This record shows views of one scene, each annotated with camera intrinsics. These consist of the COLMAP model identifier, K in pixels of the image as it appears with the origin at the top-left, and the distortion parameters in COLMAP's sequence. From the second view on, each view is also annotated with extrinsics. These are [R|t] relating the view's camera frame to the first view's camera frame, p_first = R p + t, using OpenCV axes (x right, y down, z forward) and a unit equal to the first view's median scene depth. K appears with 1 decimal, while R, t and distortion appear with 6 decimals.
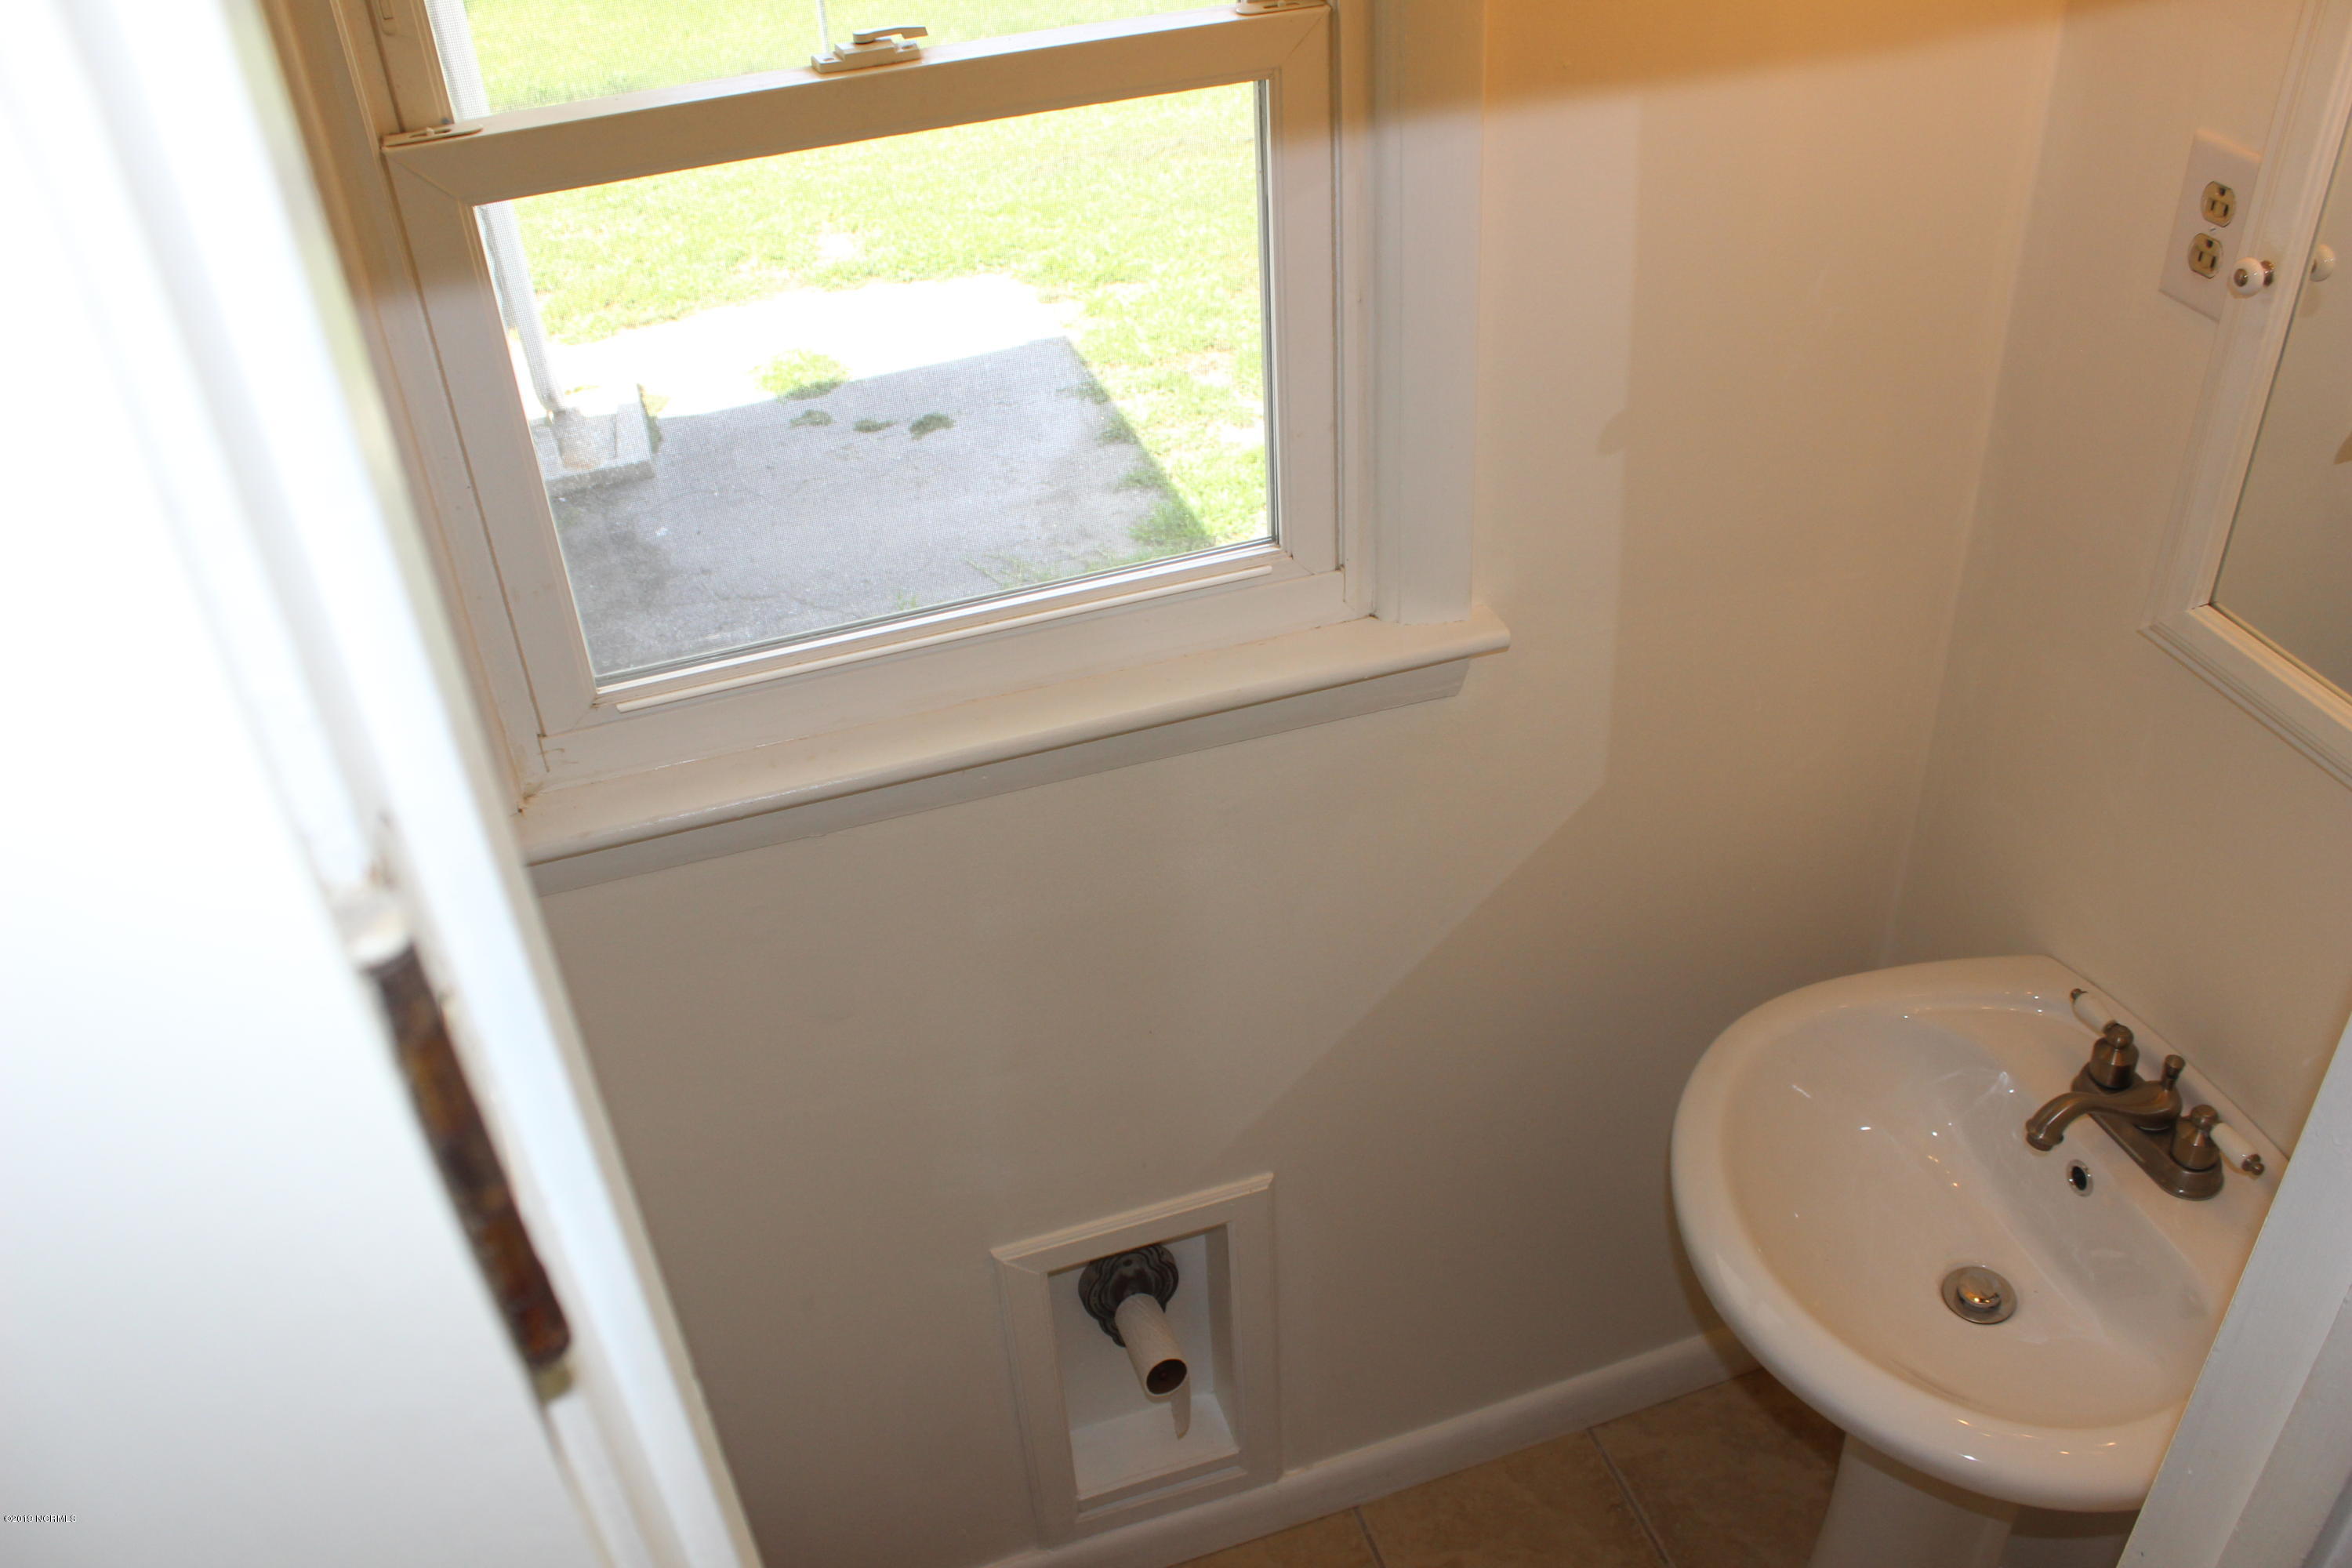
lens RADIAL K [[1965.1, 0, 1182.8], [0, 1965.1, 804.1], [0, 0, 1]] dist [-0.172680, 0.158300]
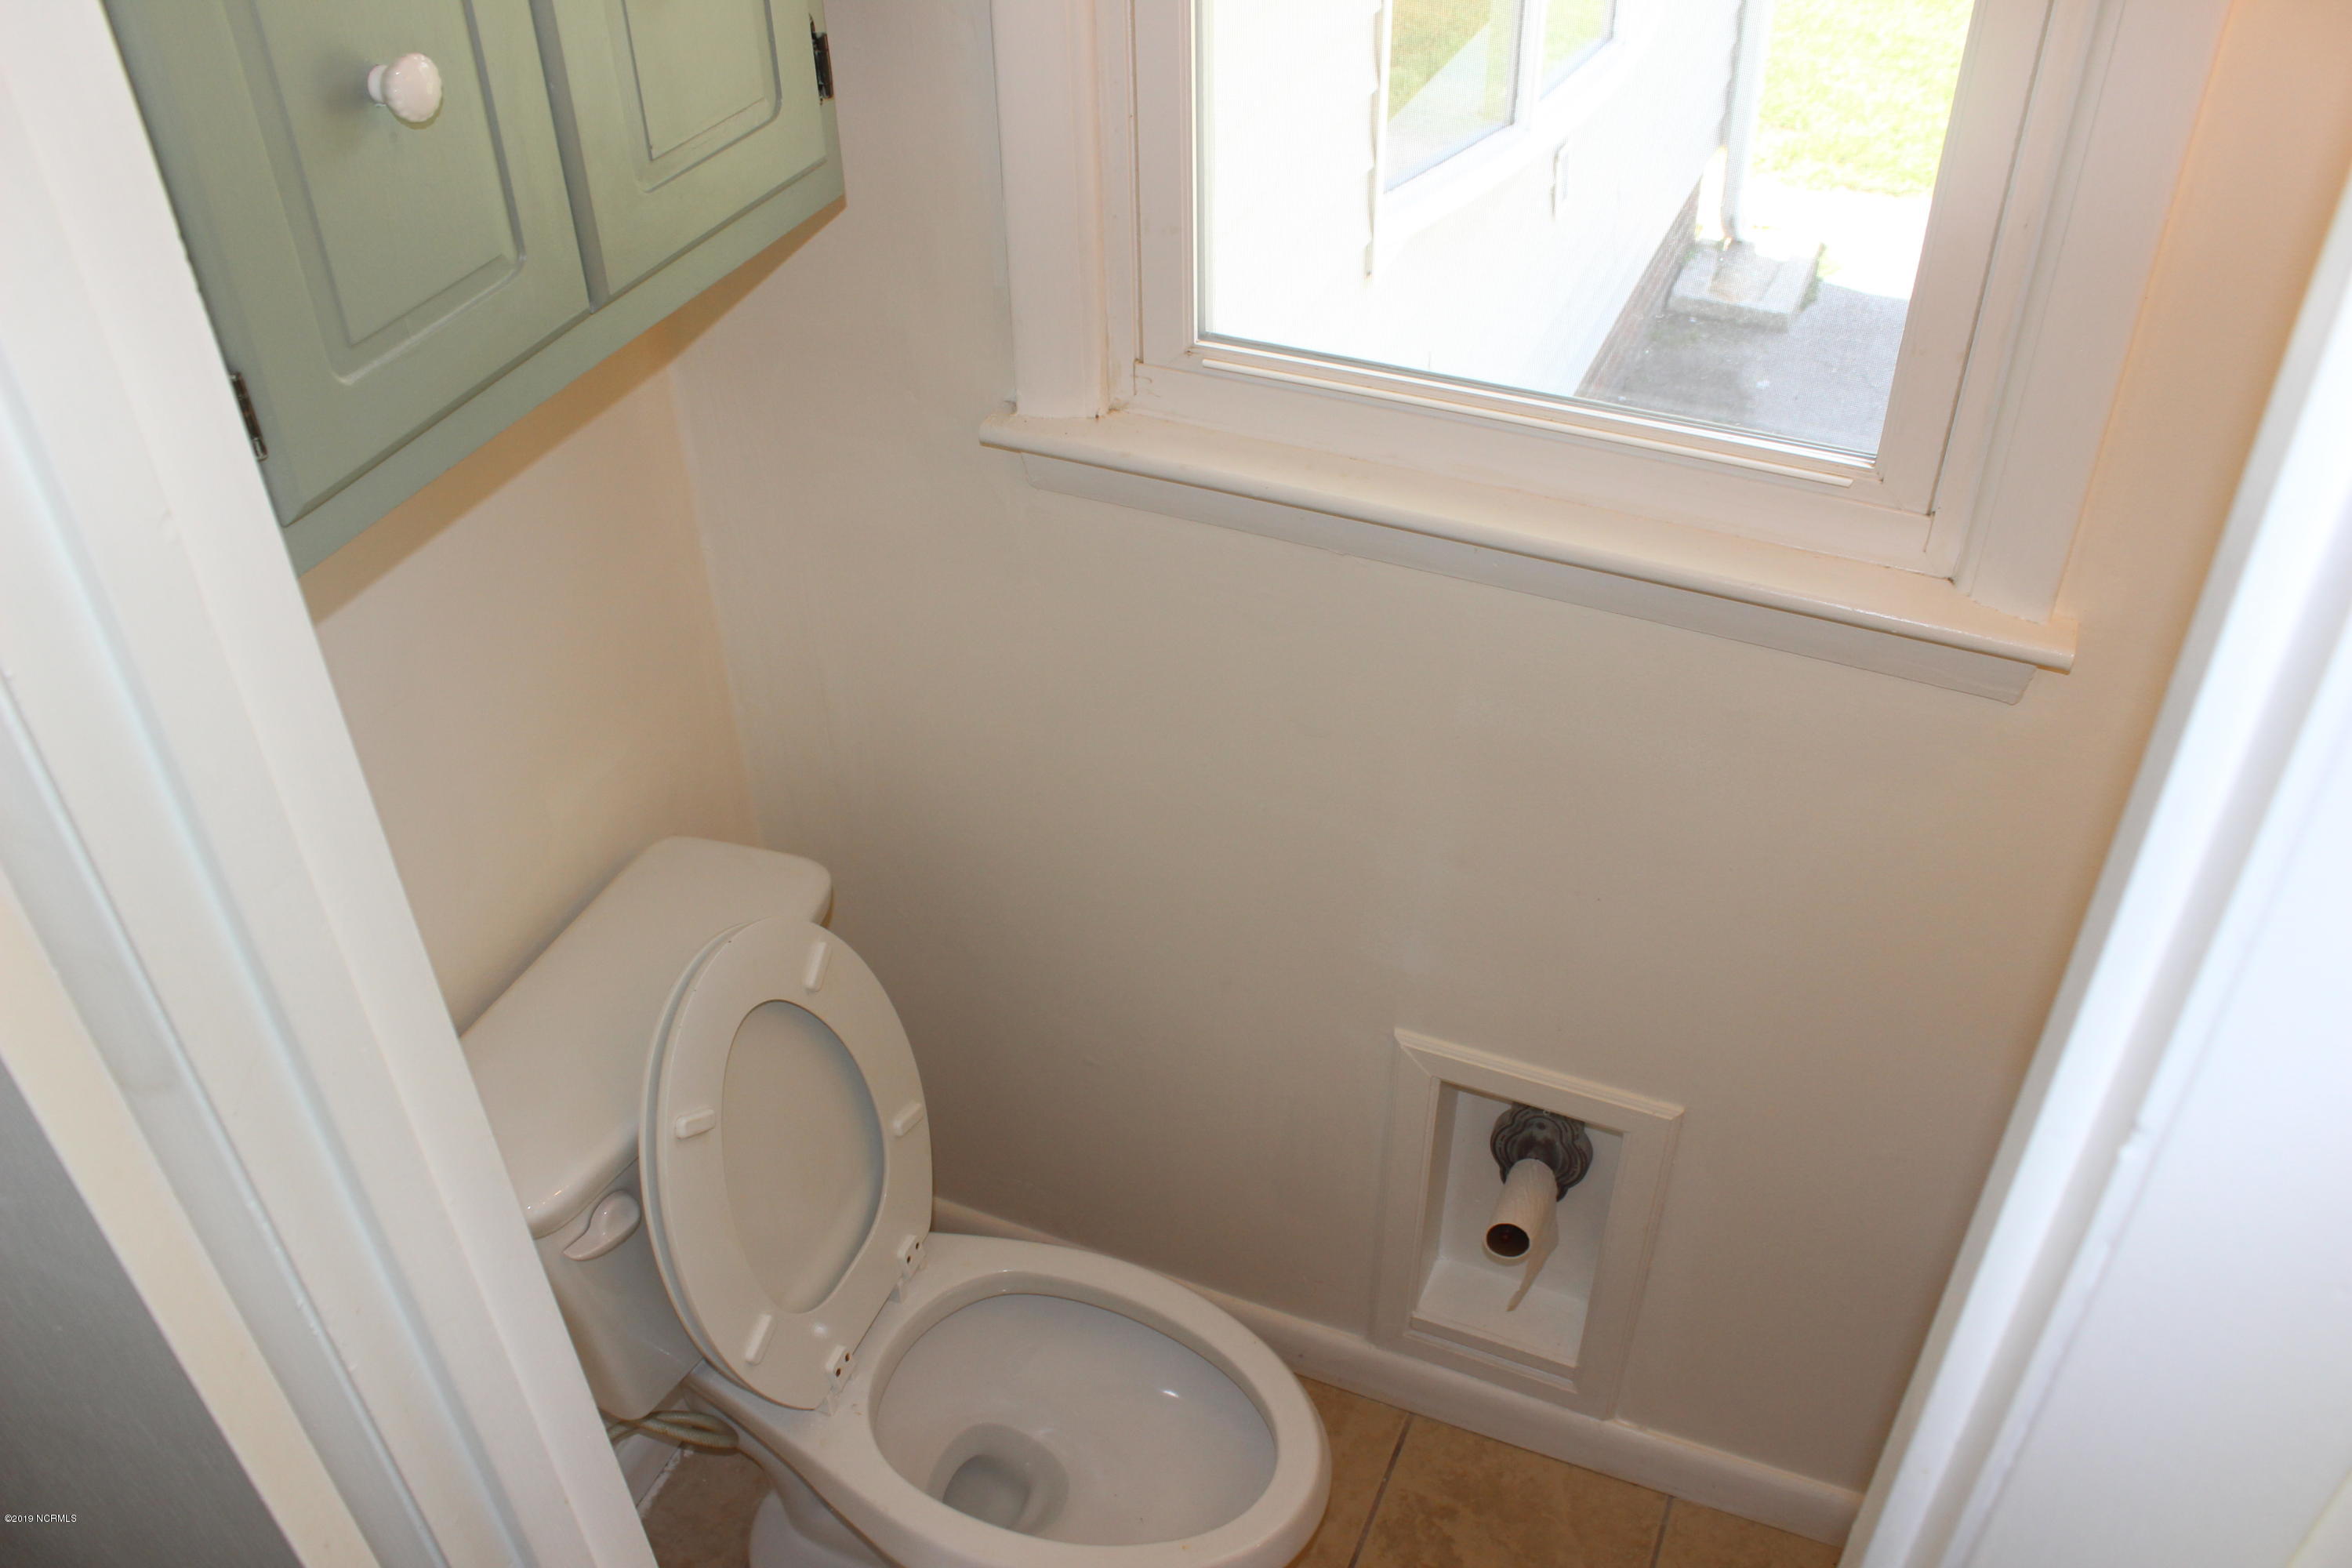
lens RADIAL K [[1965.1, 0, 1182.8], [0, 1965.1, 804.1], [0, 0, 1]] dist [-0.172680, 0.158300]
pose [[0.757038, 0.443027, -0.480229, 0.209610], [-0.409043, 0.894507, 0.180392, -0.012567], [0.509487, 0.059871, 0.858393, 0.044681]]
